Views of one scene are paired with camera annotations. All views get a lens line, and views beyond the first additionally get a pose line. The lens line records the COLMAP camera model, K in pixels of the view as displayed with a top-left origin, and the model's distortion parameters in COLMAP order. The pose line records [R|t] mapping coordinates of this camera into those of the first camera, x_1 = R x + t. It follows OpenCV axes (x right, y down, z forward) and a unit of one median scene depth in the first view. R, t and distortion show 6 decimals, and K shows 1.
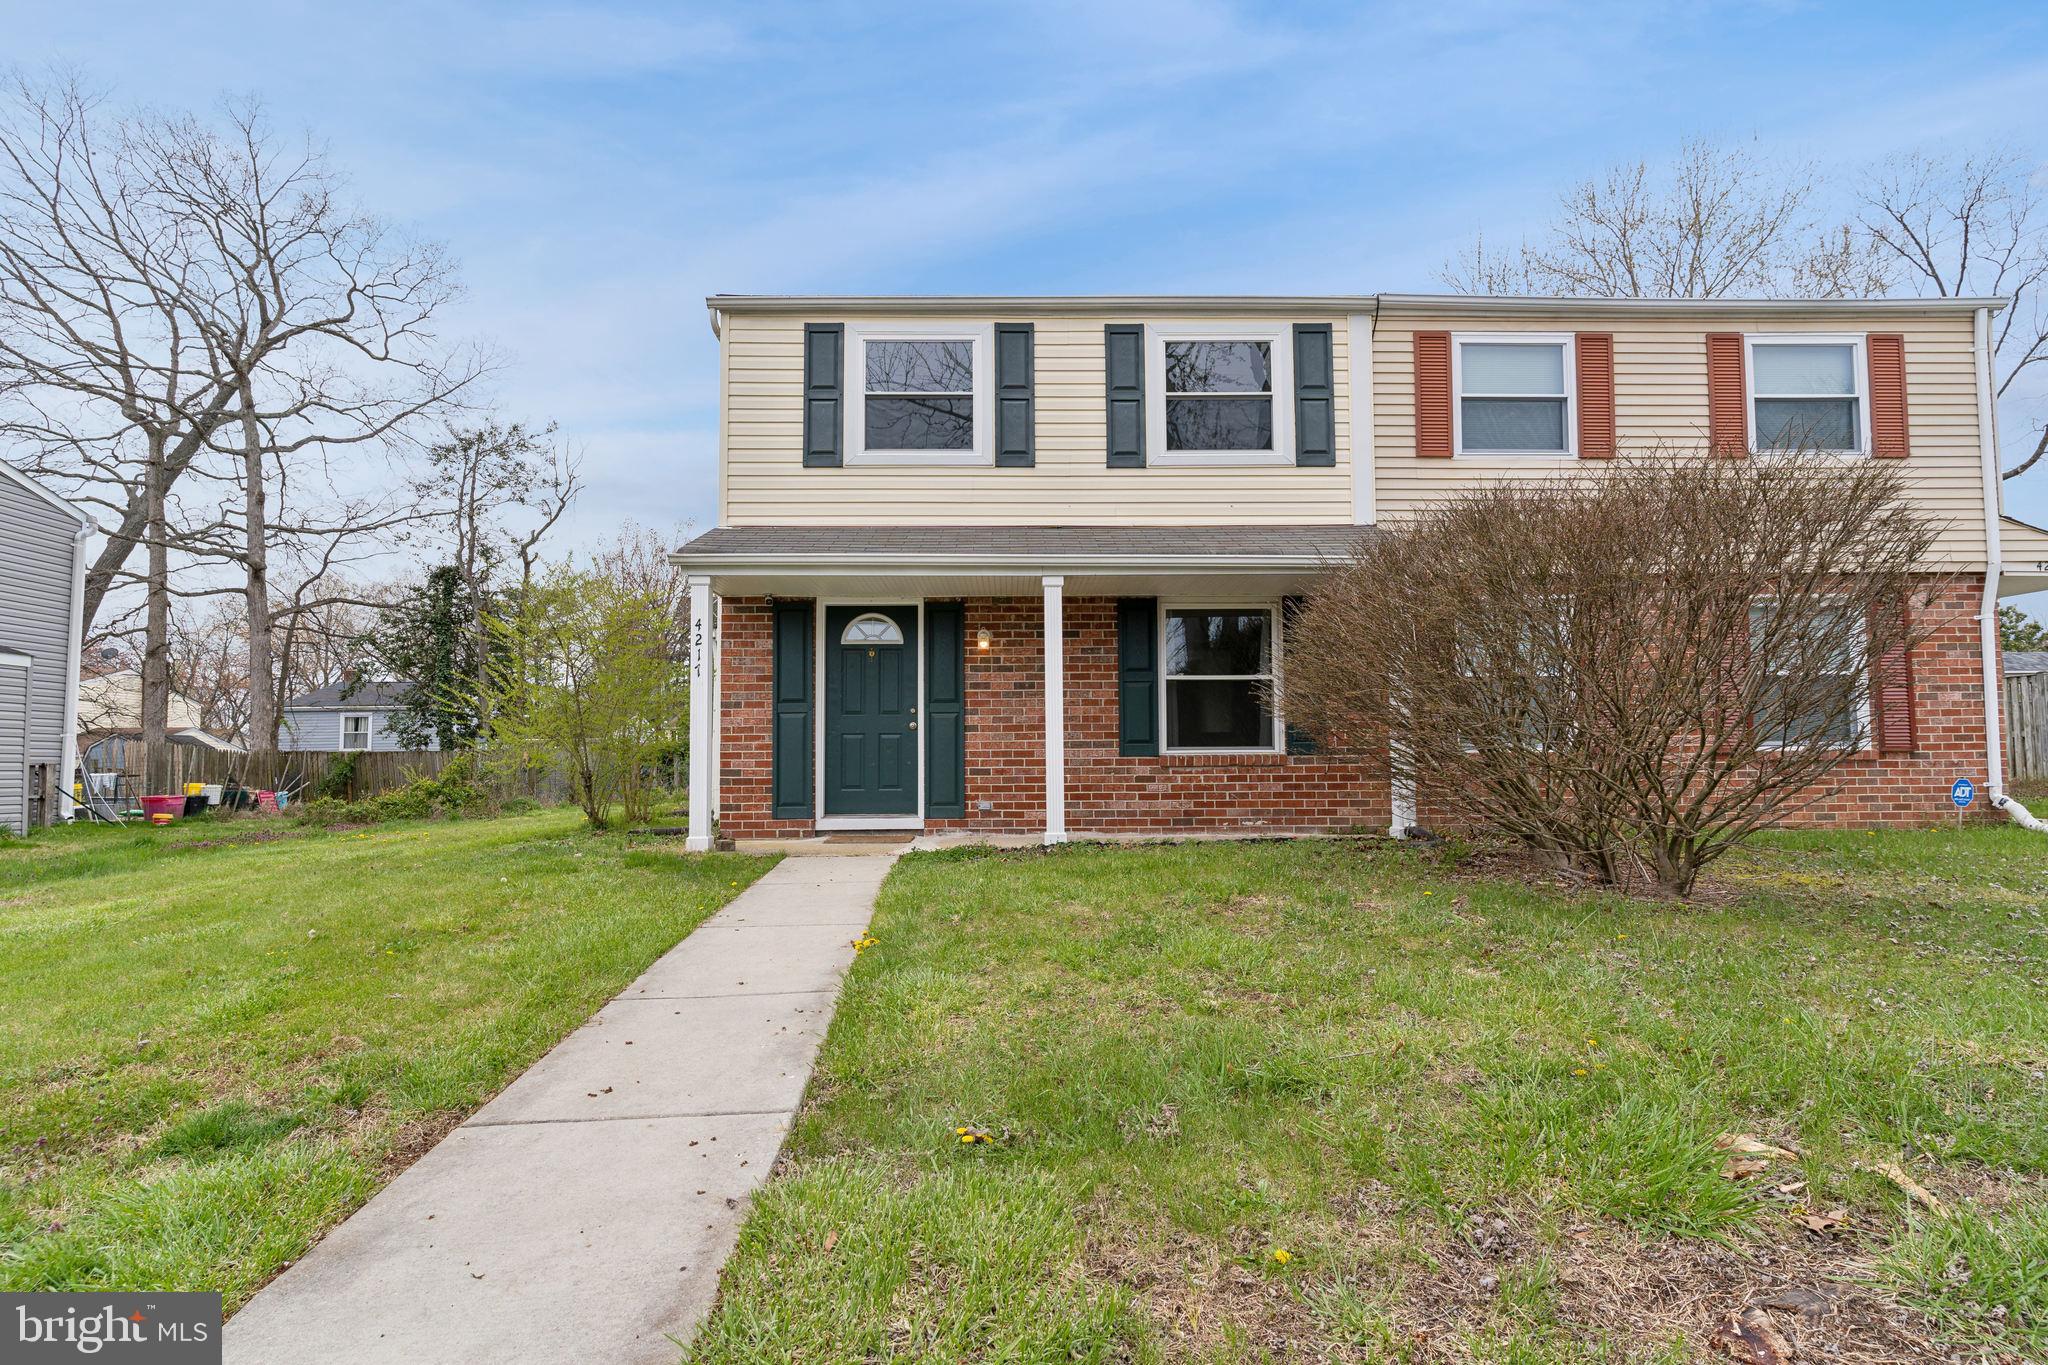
lens RADIAL K [[985.6, 0, 1009.1], [0, 985.6, 697.4], [0, 0, 1]] dist [0.000488, -0.000710]
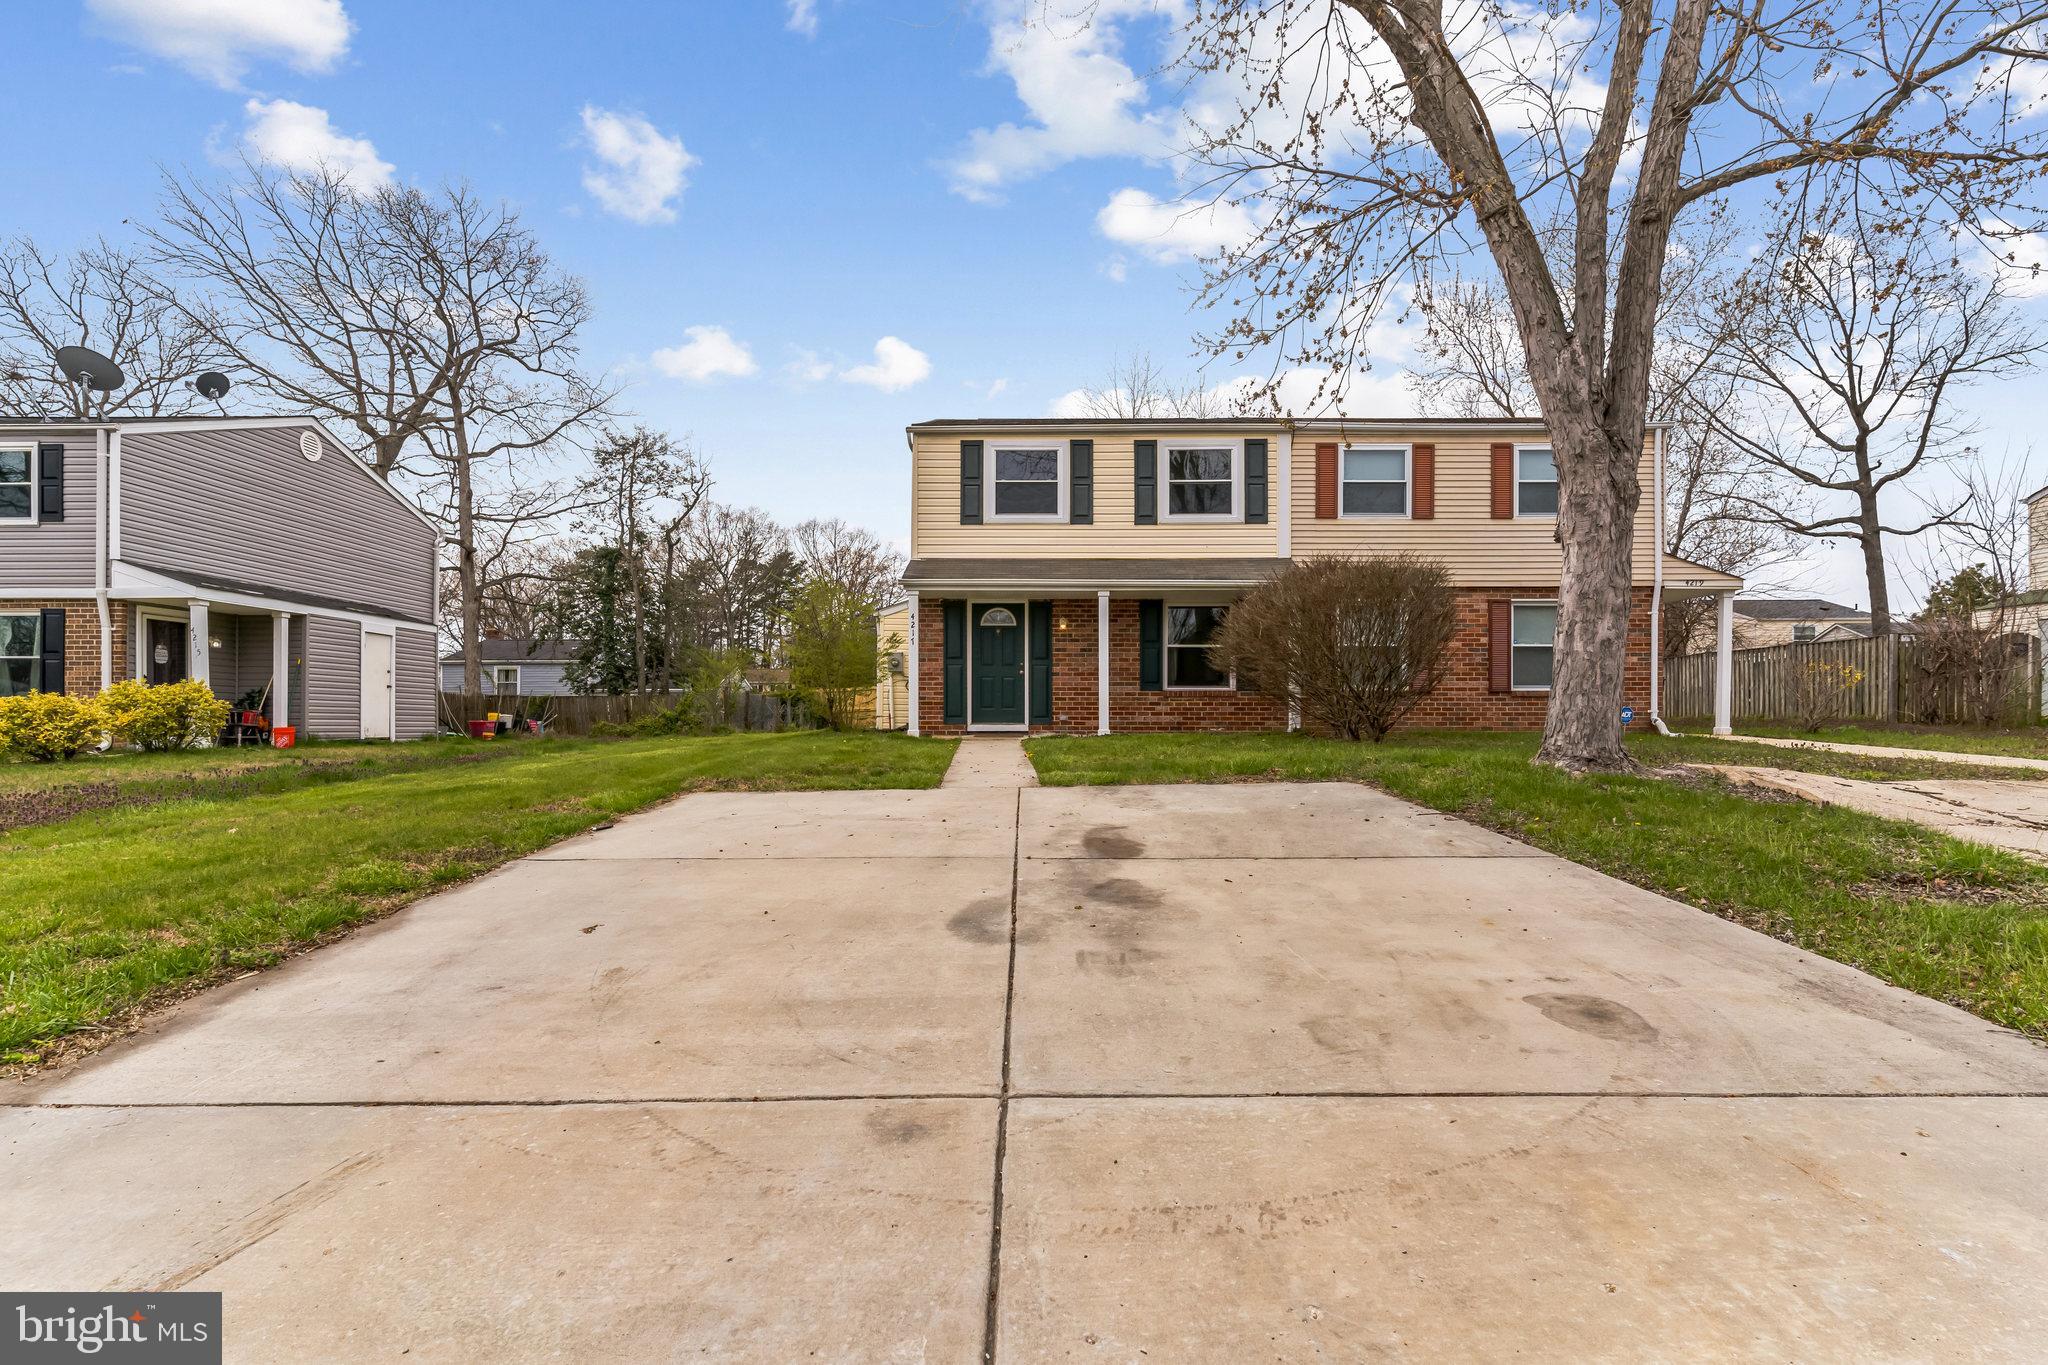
lens RADIAL K [[985.6, 0, 1004.2], [0, 985.6, 689.4], [0, 0, 1]] dist [0.000488, -0.000710]
pose [[0.999084, 0.007016, -0.042204, -0.054895], [-0.005540, 0.999373, 0.034972, -0.002152], [0.042423, -0.034706, 0.998497, -0.747344]]
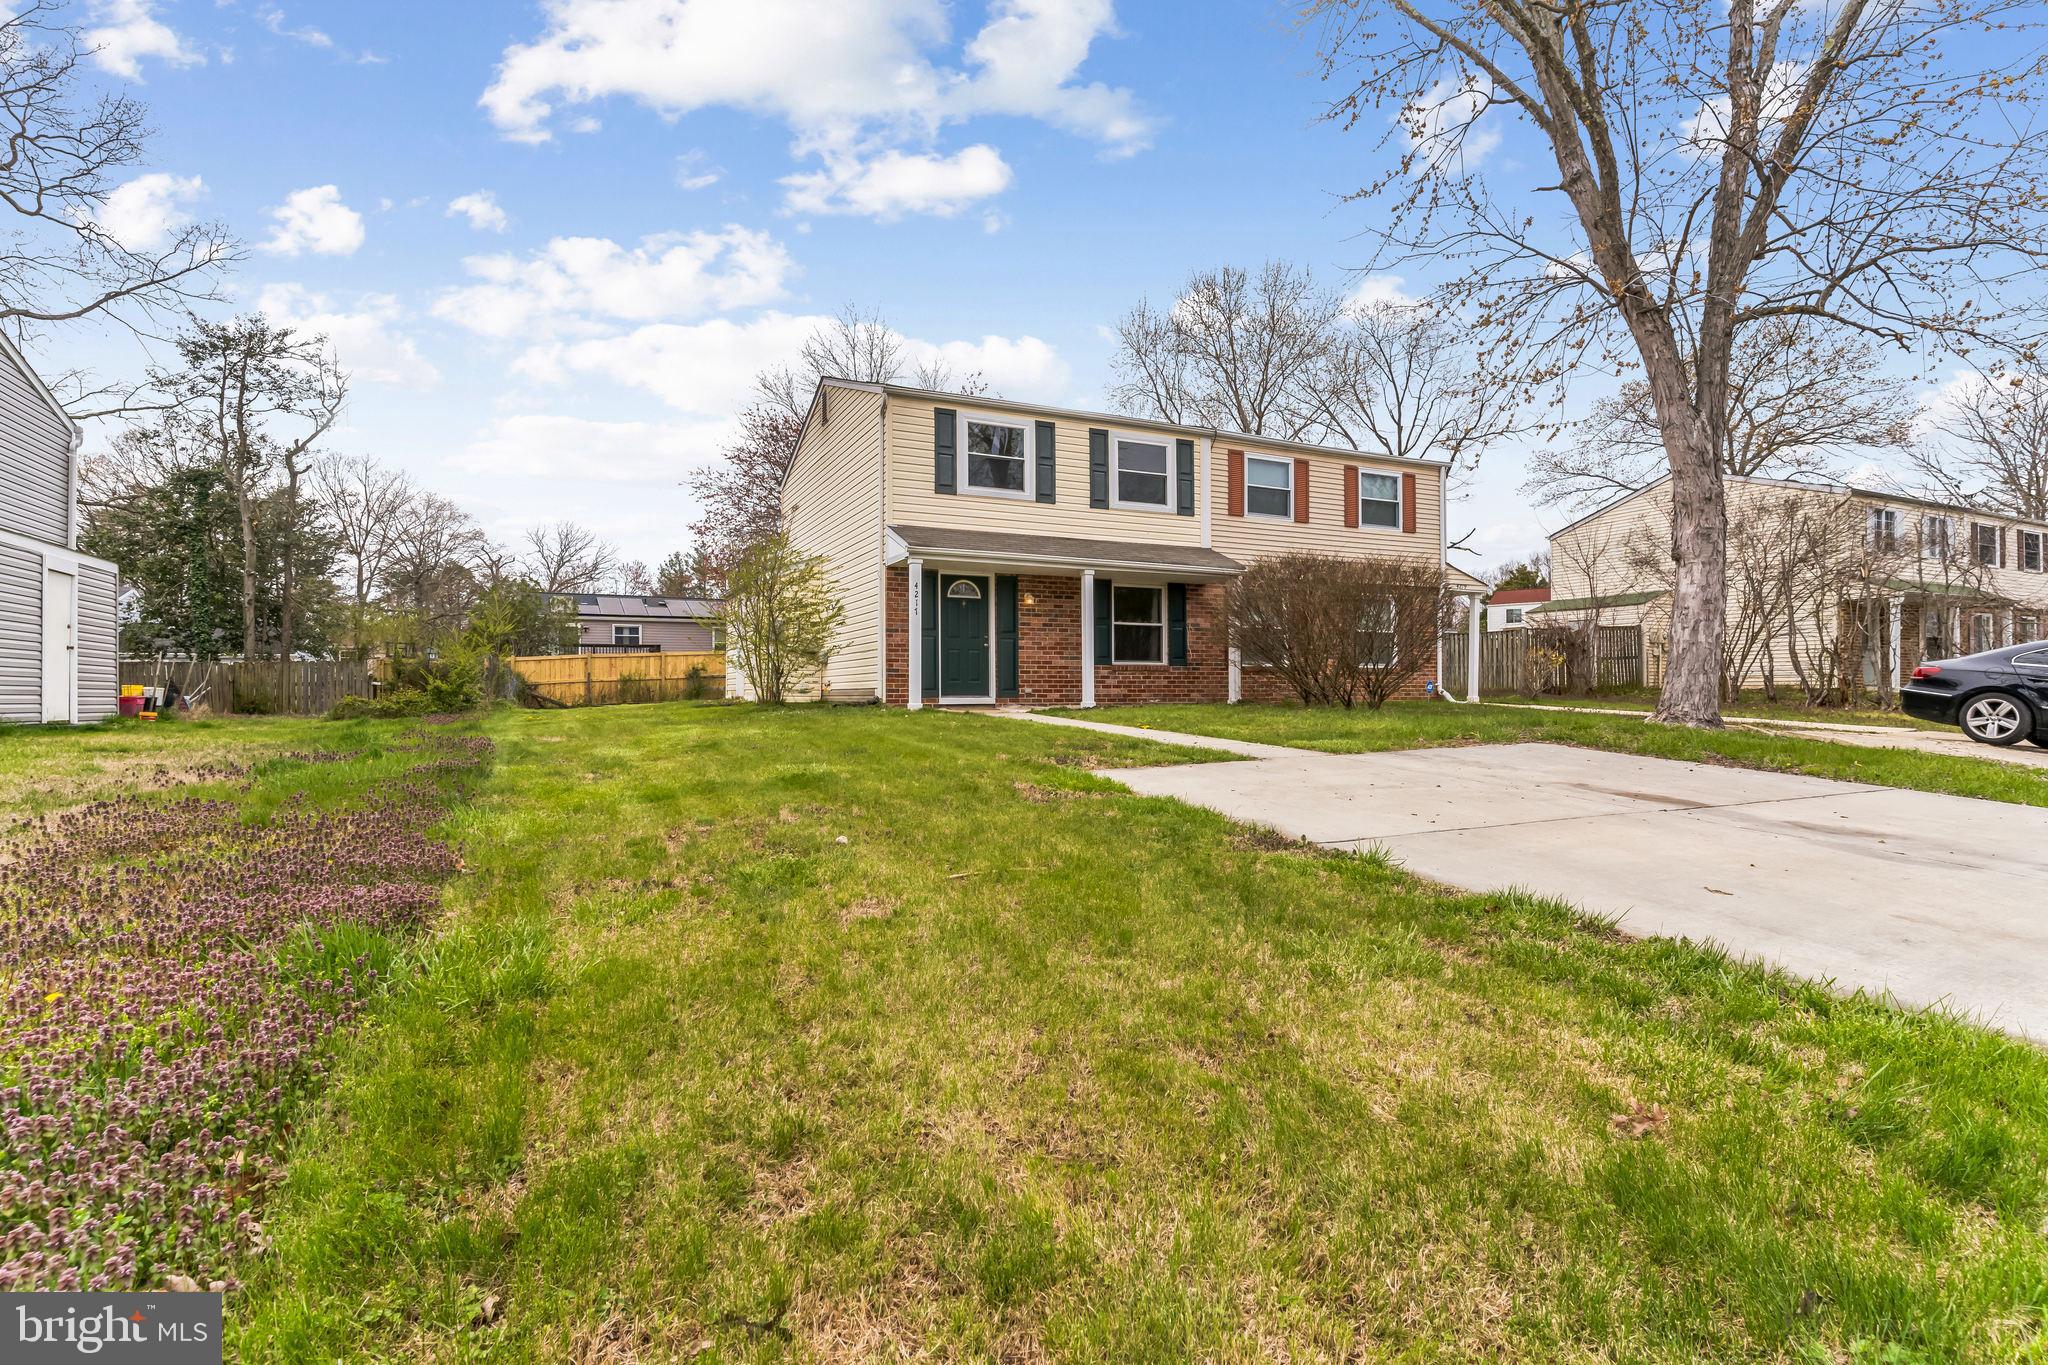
lens RADIAL K [[985.6, 0, 996.7], [0, 985.6, 658.2], [0, 0, 1]] dist [0.000488, -0.000710]
pose [[0.915518, 0.019492, 0.401805, -0.787434], [-0.031566, 0.999227, 0.023449, 0.009611], [-0.401037, -0.034151, 0.915425, -0.615968]]
